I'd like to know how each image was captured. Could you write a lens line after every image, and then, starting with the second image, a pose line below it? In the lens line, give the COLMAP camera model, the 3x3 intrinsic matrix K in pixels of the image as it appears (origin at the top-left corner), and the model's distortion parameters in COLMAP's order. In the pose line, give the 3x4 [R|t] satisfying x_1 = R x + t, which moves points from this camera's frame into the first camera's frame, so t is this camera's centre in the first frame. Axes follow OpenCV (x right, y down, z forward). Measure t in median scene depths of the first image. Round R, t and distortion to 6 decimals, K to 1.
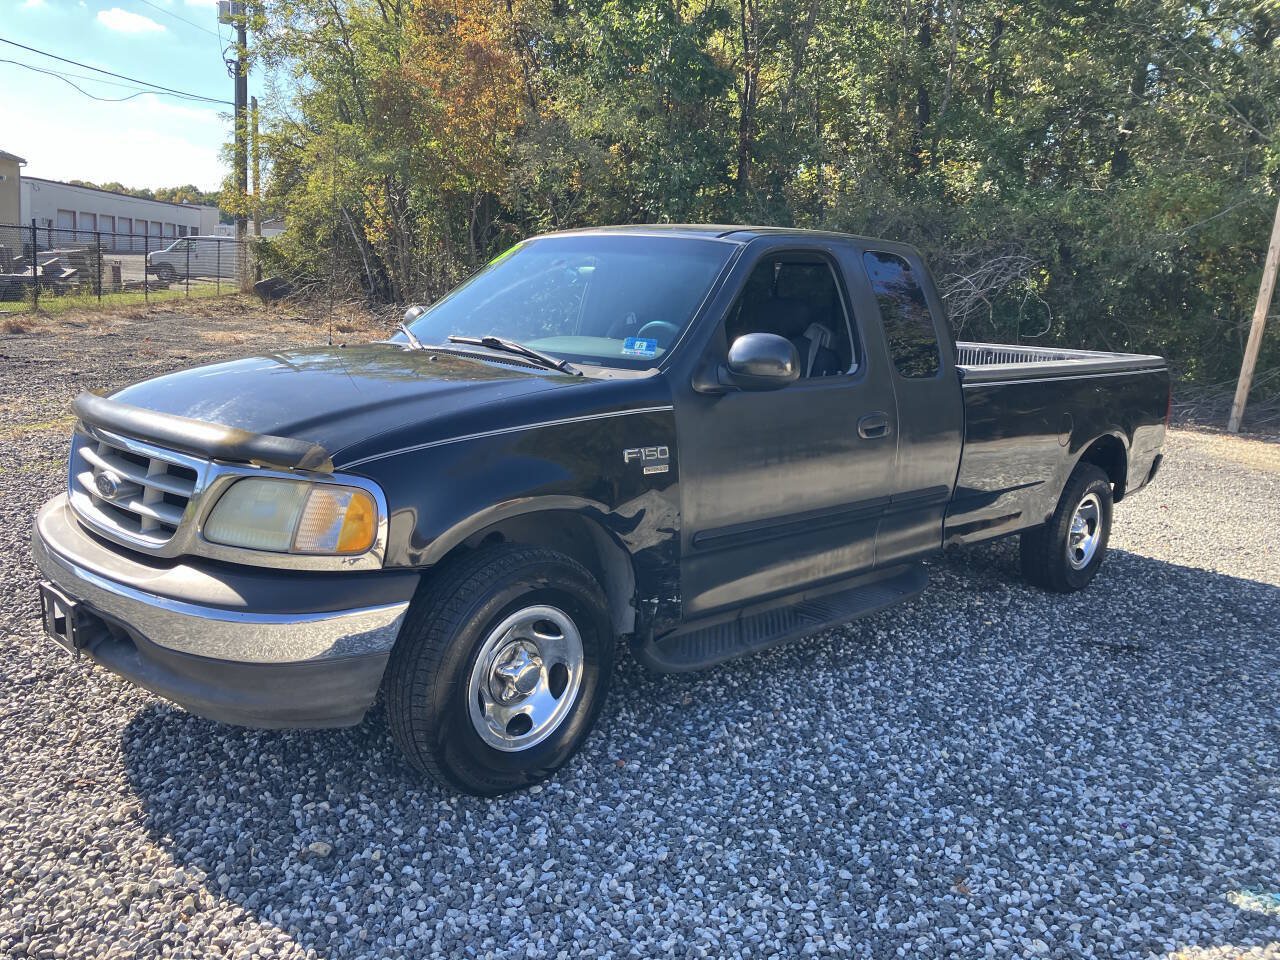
lens RADIAL K [[1059.7, 0, 640.3], [0, 1059.7, 506.8], [0, 0, 1]] dist [0.016123, -0.011553]
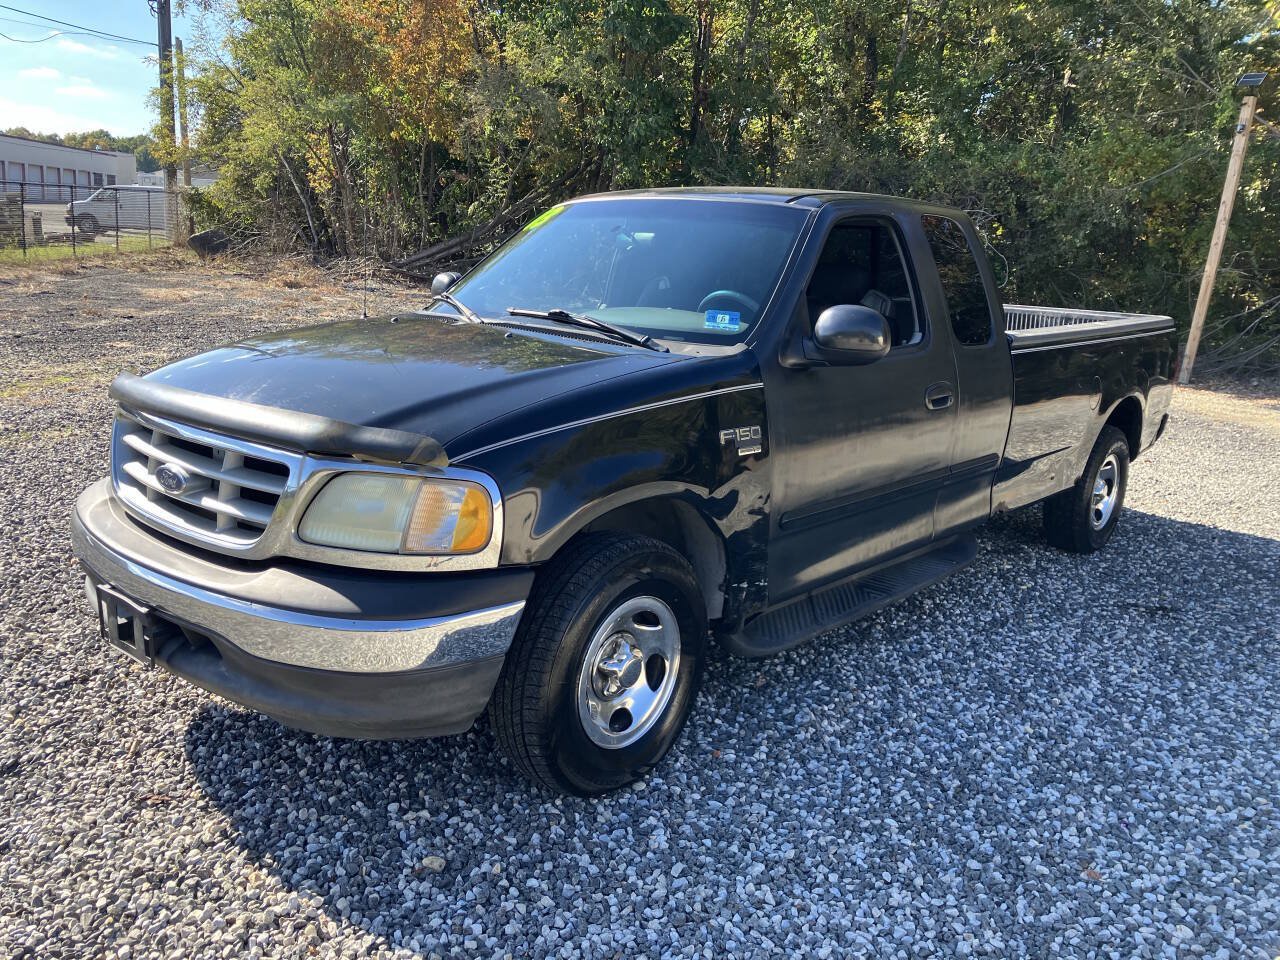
lens RADIAL K [[1045.1, 0, 631.9], [0, 1045.1, 498.3], [0, 0, 1]] dist [0.016101, -0.006568]
pose [[0.996978, -0.019982, 0.075065, -0.166711], [0.016733, 0.998906, 0.043664, -0.035343], [-0.075856, -0.042276, 0.996222, 0.063910]]
